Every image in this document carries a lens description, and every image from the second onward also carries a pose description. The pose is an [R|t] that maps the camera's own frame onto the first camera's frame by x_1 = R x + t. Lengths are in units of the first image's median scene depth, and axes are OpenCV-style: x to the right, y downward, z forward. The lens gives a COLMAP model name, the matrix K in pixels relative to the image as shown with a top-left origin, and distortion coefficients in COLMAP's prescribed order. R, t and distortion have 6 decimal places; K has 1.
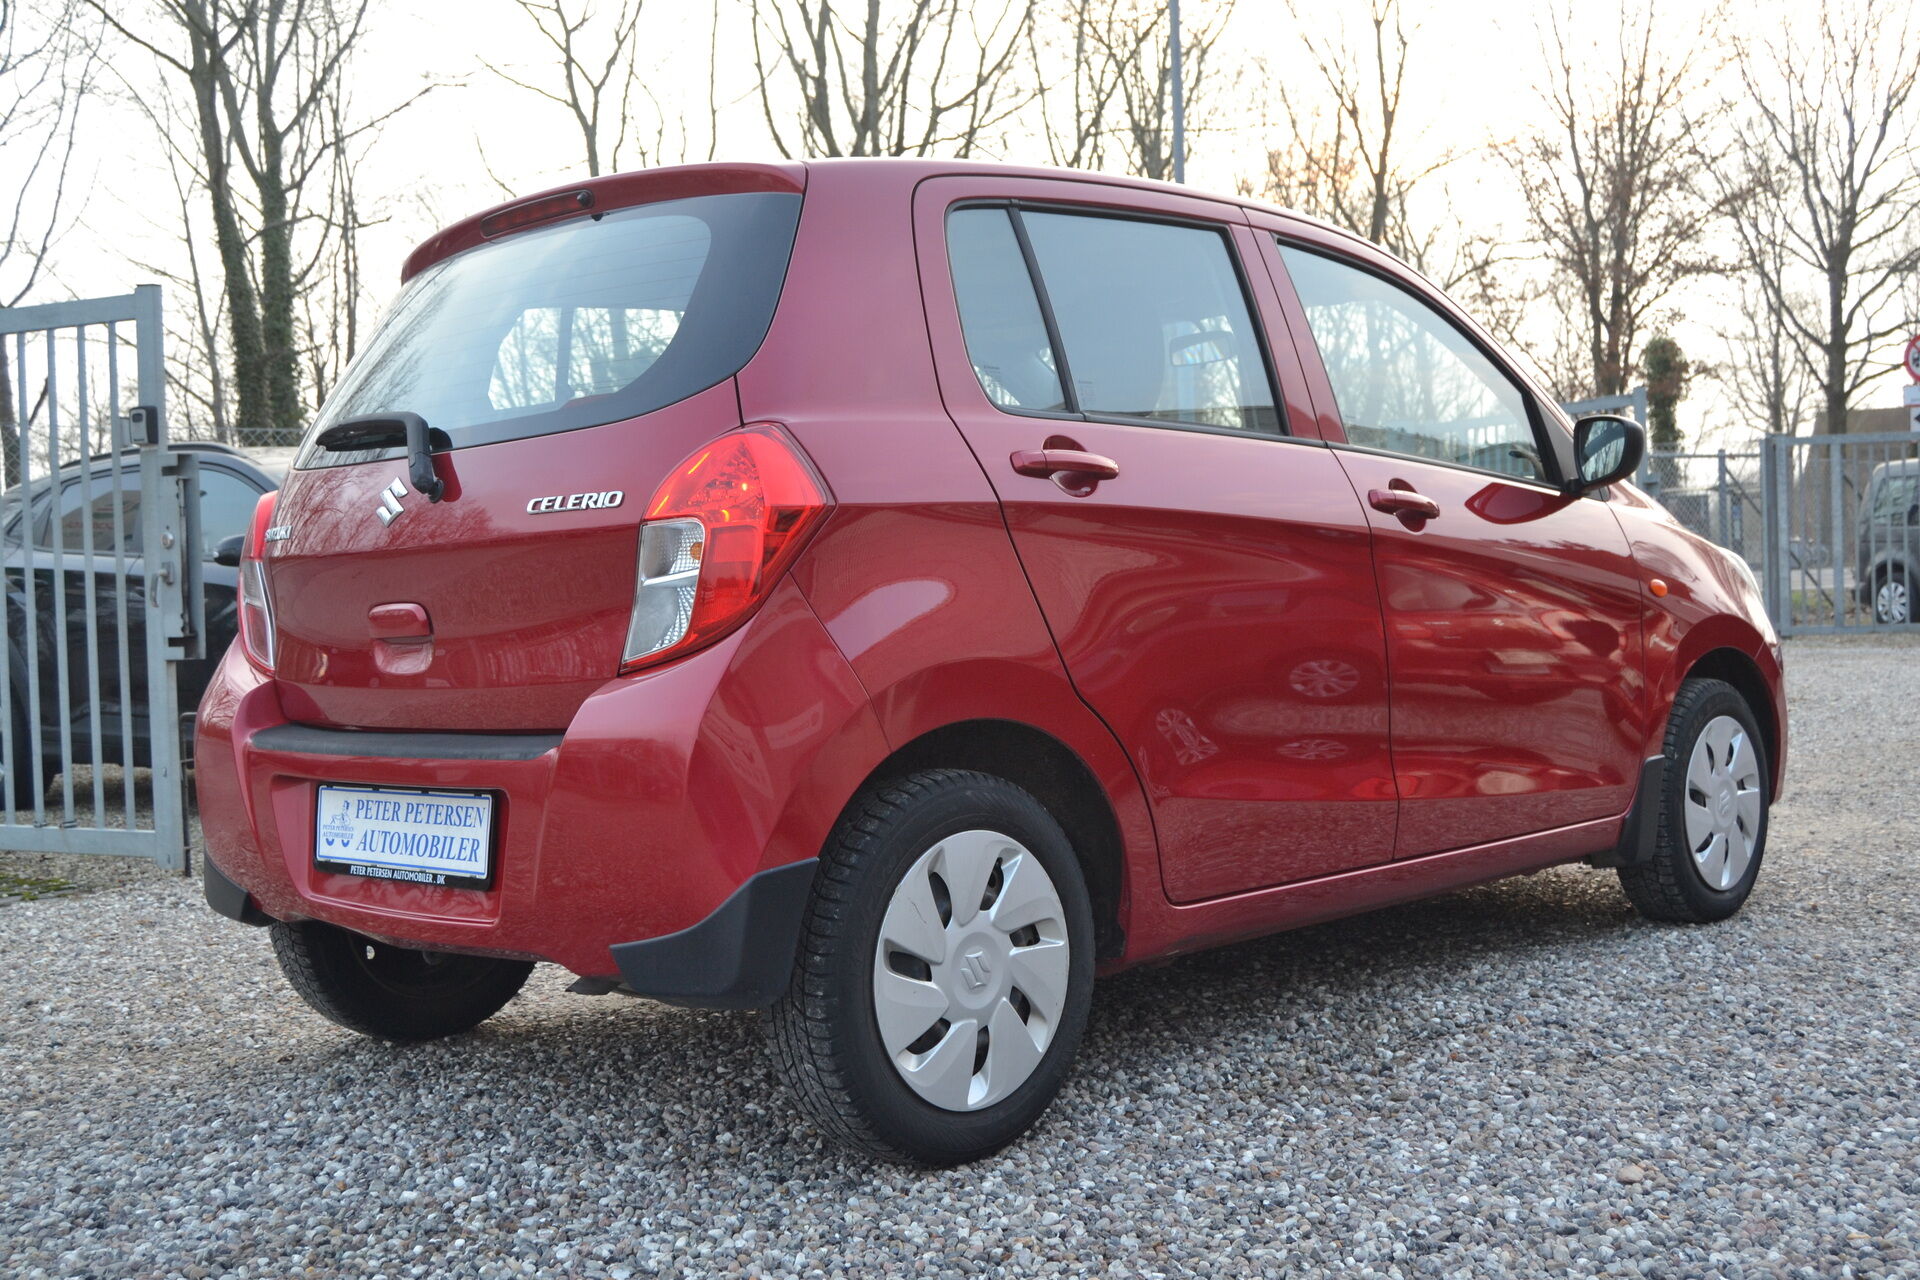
lens RADIAL K [[2062.9, 0, 960.0], [0, 2062.9, 640.0], [0, 0, 1]] dist [0.010926, 0.008716]
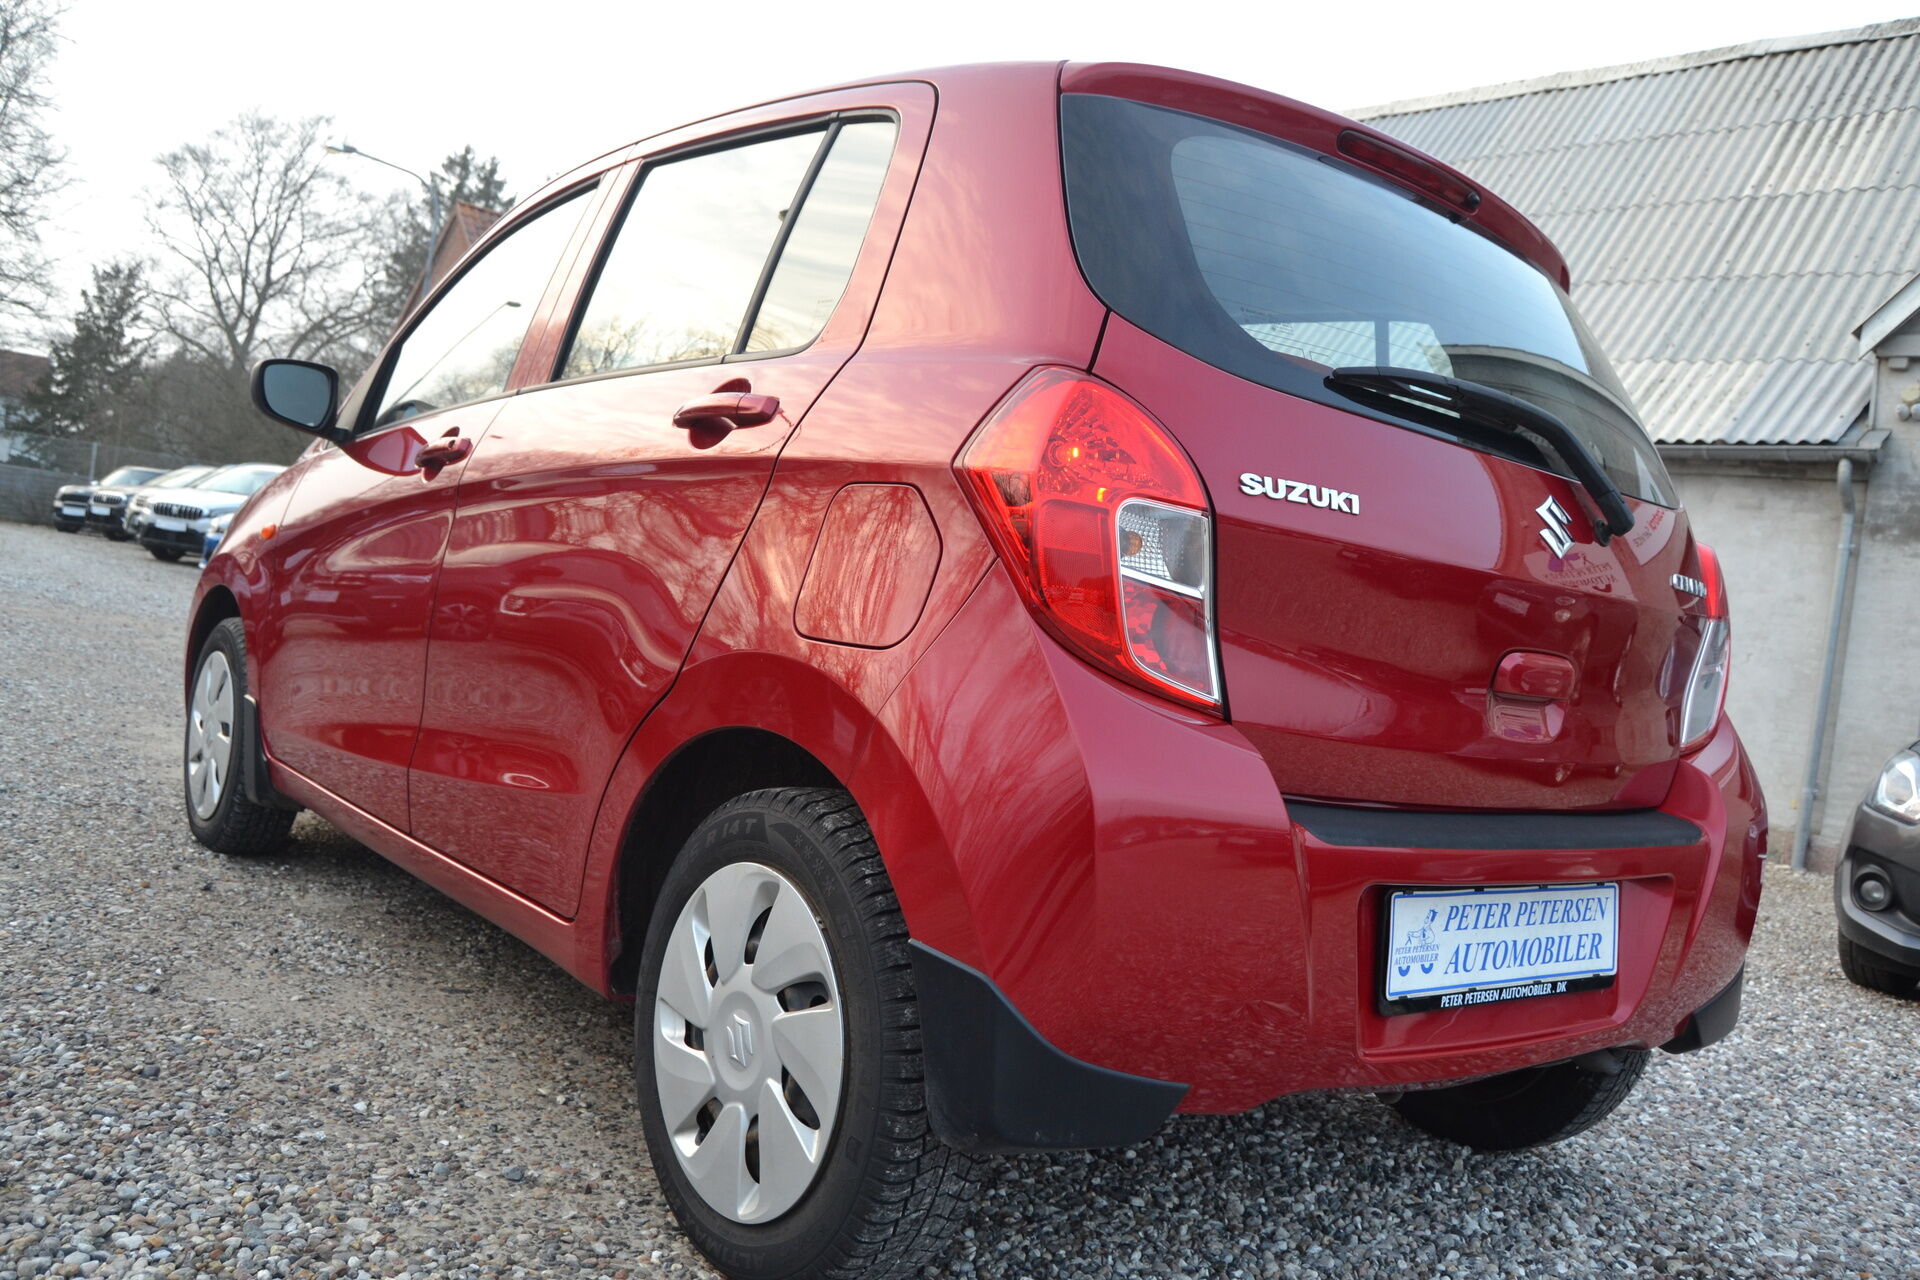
lens RADIAL K [[1603.7, 0, 960.0], [0, 1603.7, 640.0], [0, 0, 1]] dist [-0.100726, 0.062219]
pose [[0.107480, 0.034019, 0.993625, -0.896084], [-0.111742, 0.993495, -0.021927, 0.015065], [-0.987908, -0.108673, 0.110582, 1.145374]]
